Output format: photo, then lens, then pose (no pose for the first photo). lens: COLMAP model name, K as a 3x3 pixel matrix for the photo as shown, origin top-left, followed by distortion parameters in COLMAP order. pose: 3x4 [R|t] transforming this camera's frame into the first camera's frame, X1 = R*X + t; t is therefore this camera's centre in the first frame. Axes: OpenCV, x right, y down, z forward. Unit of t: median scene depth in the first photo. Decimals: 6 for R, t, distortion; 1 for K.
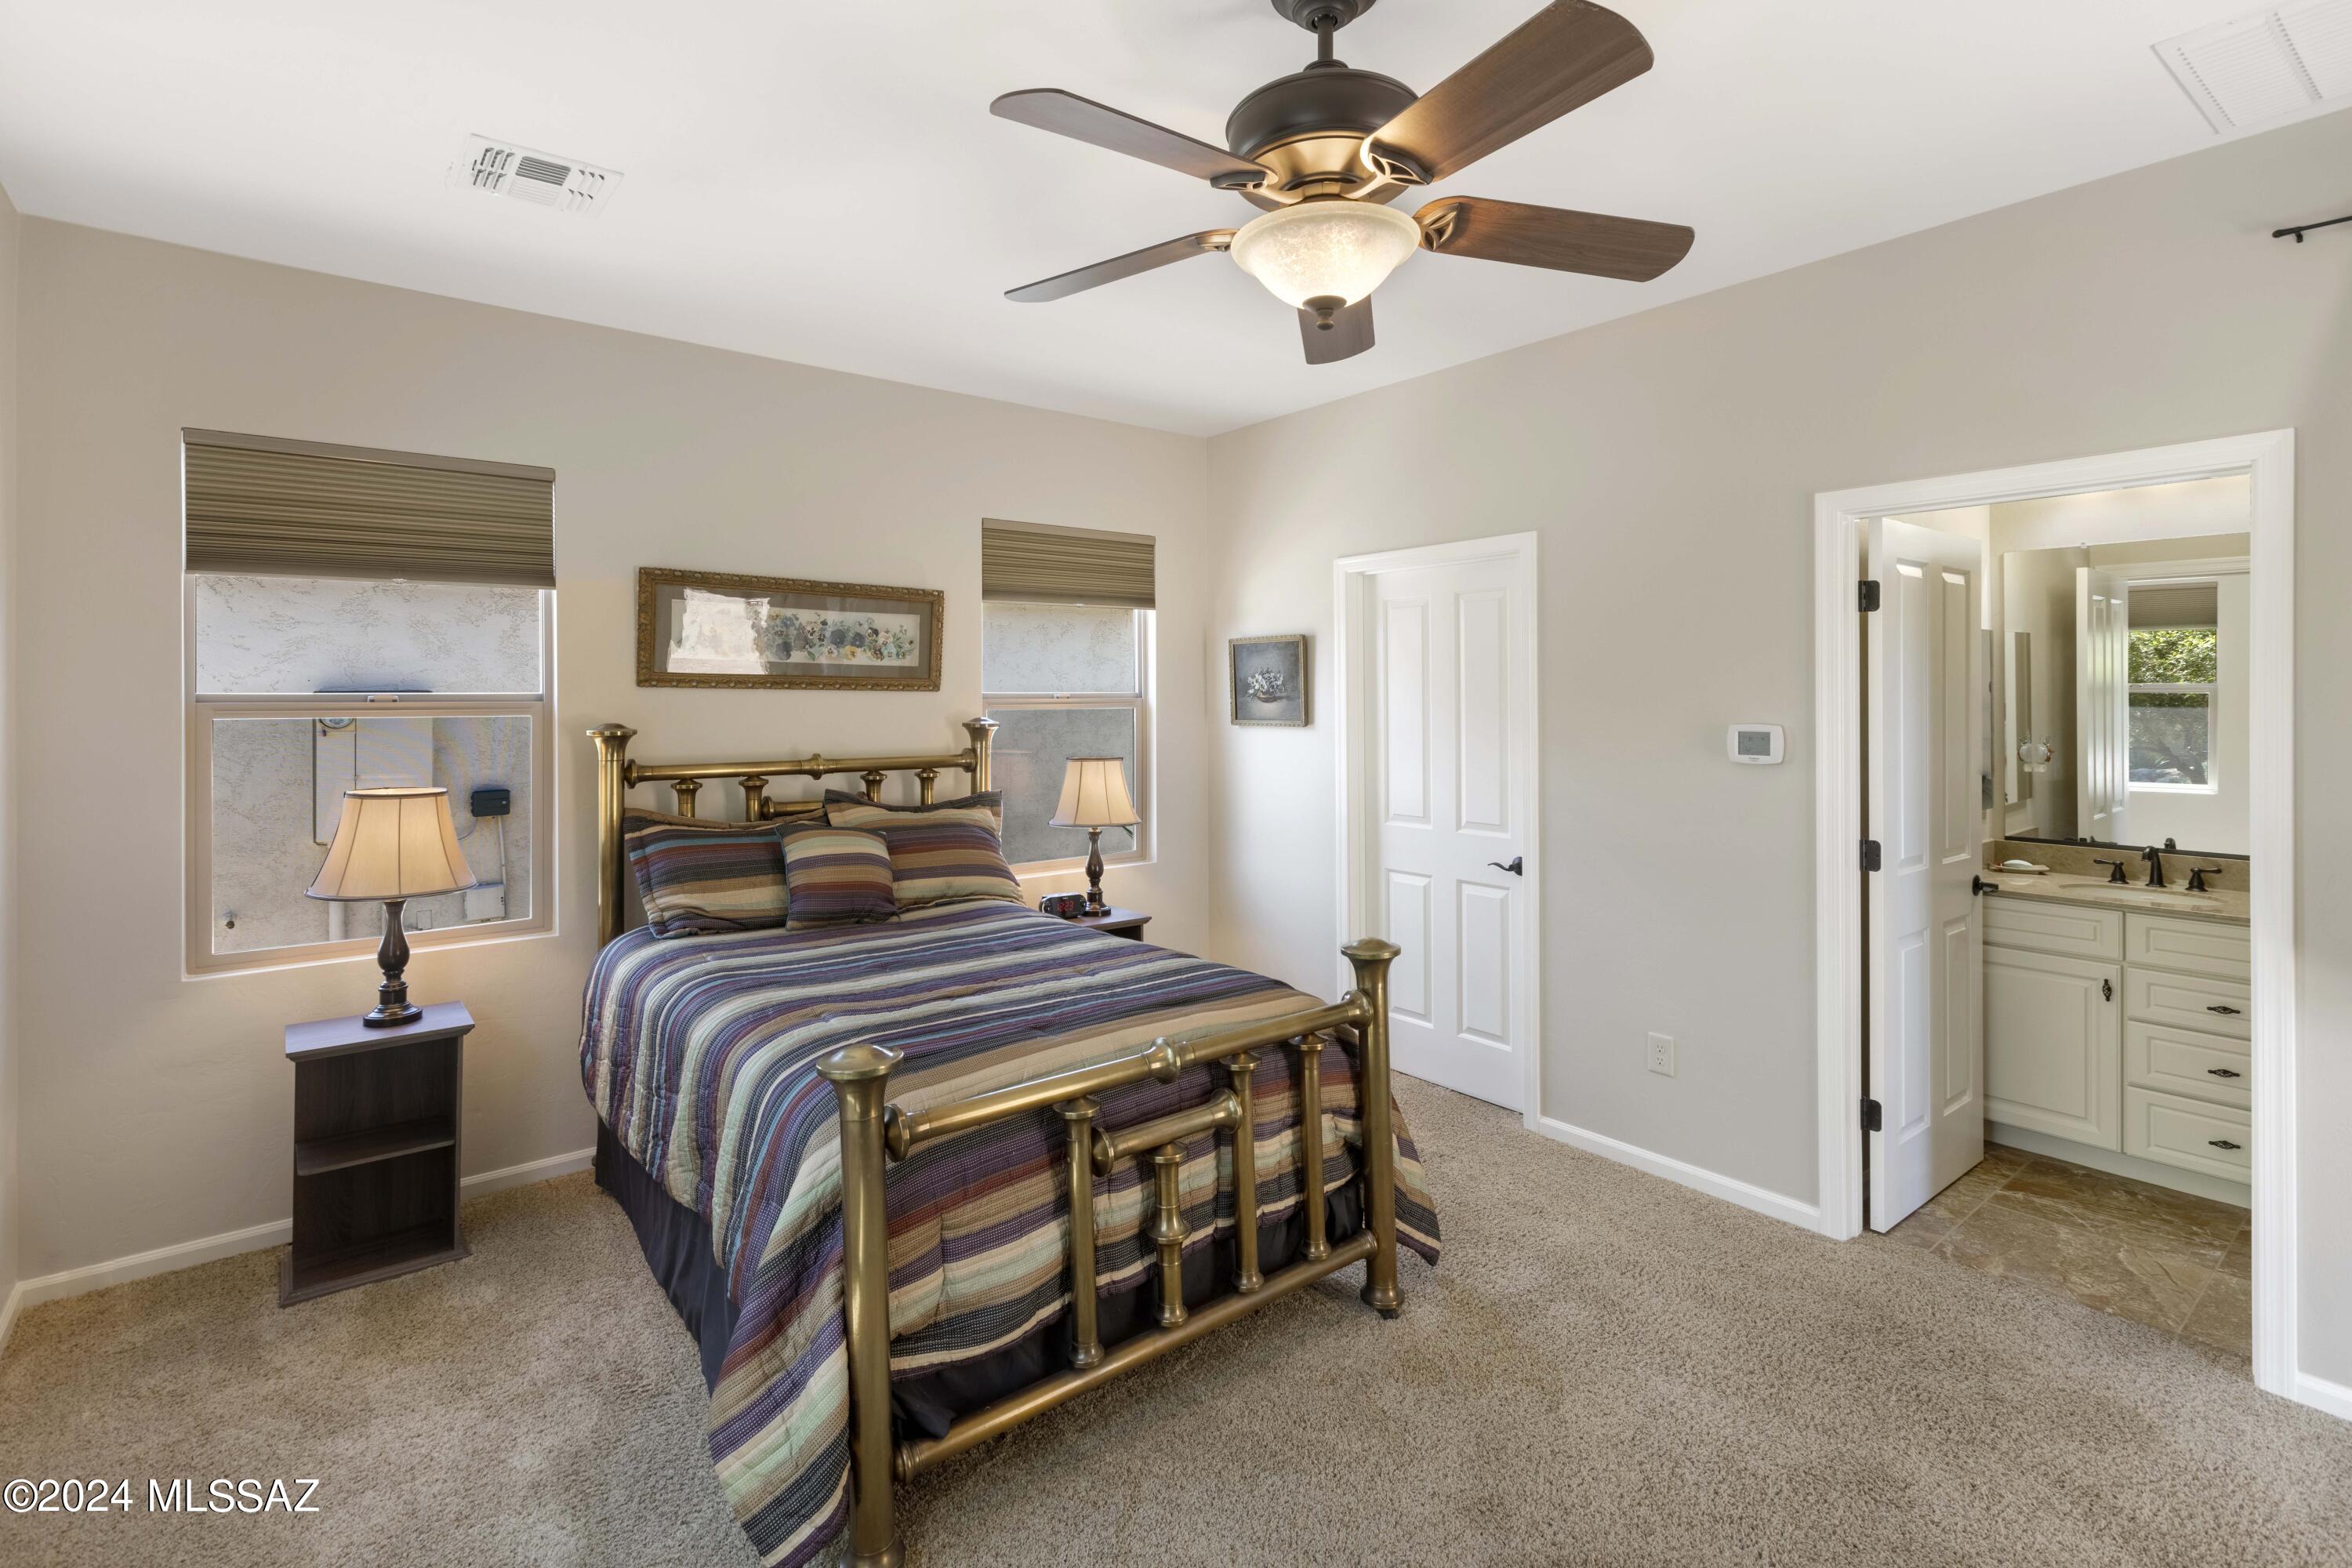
lens RADIAL K [[1109.4, 0, 1175.4], [0, 1109.4, 691.9], [0, 0, 1]] dist [0.013580, -0.000007]
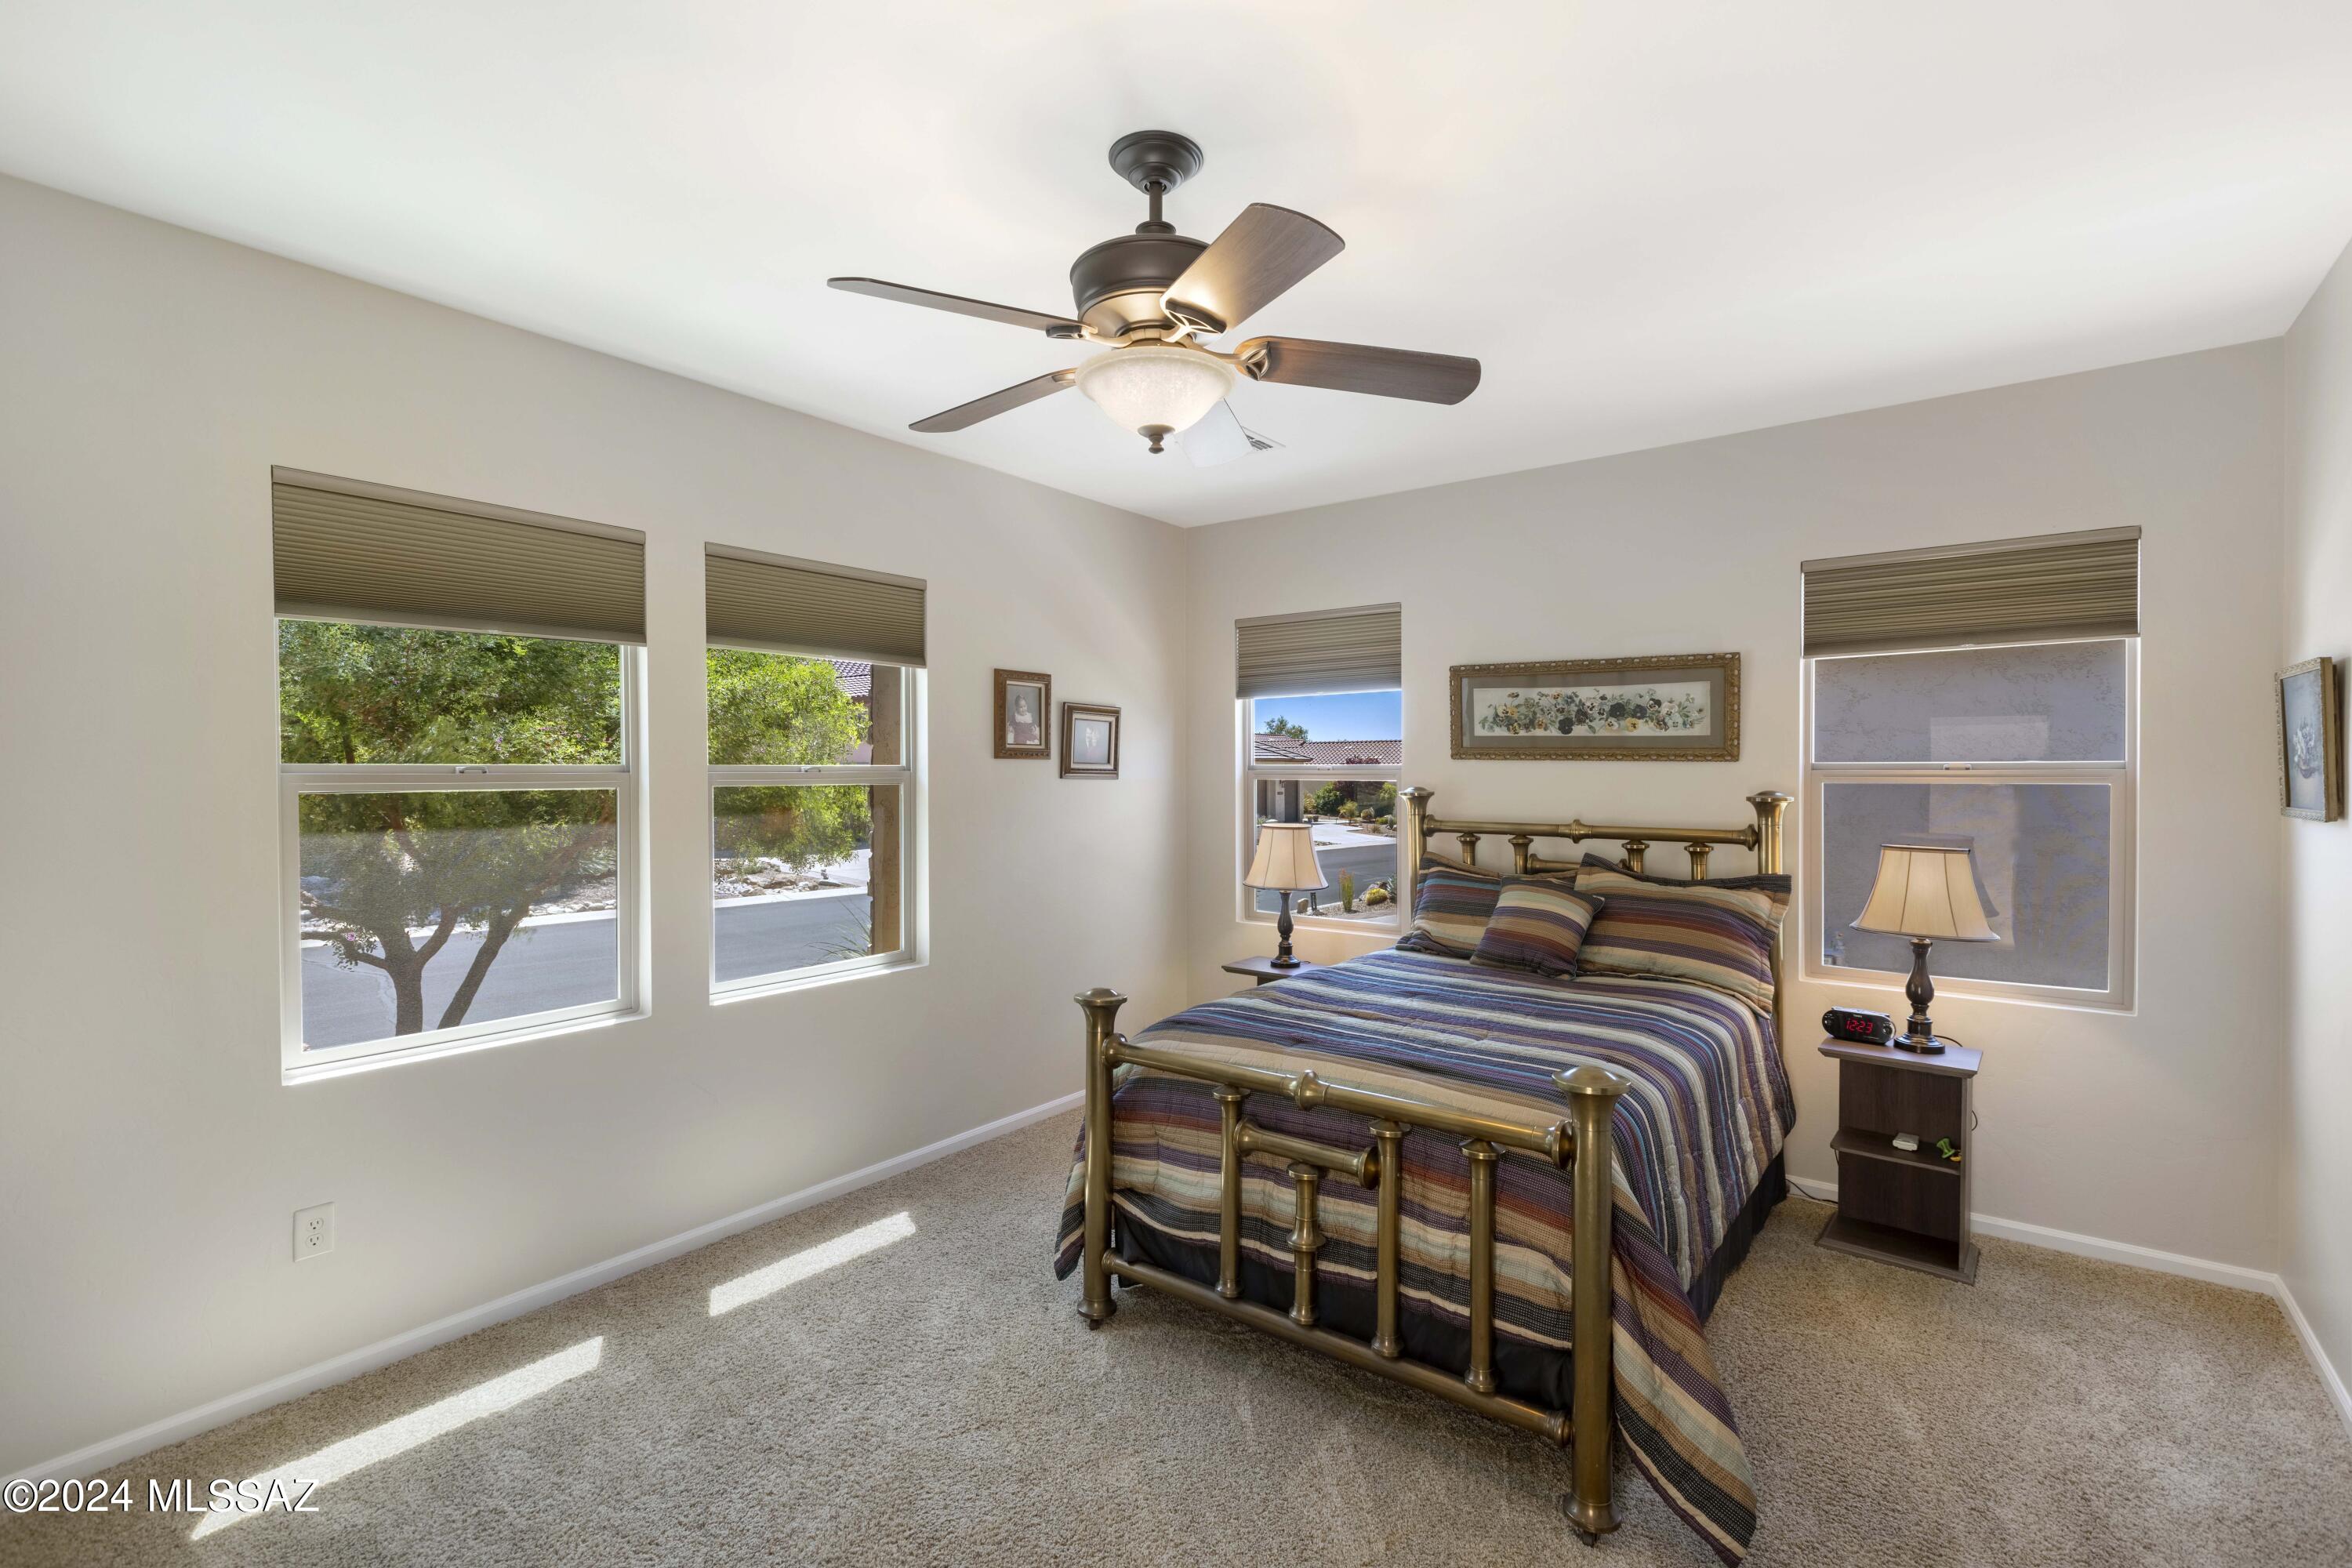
lens RADIAL K [[1048.2, 0, 1176.0], [0, 1048.2, 784.0], [0, 0, 1]] dist [-0.000667, -0.000135]
pose [[0.241735, 0.009935, -0.970291, 0.550602], [-0.002300, 0.999951, 0.009665, 0.011479], [0.970340, -0.000104, 0.241746, 0.355063]]
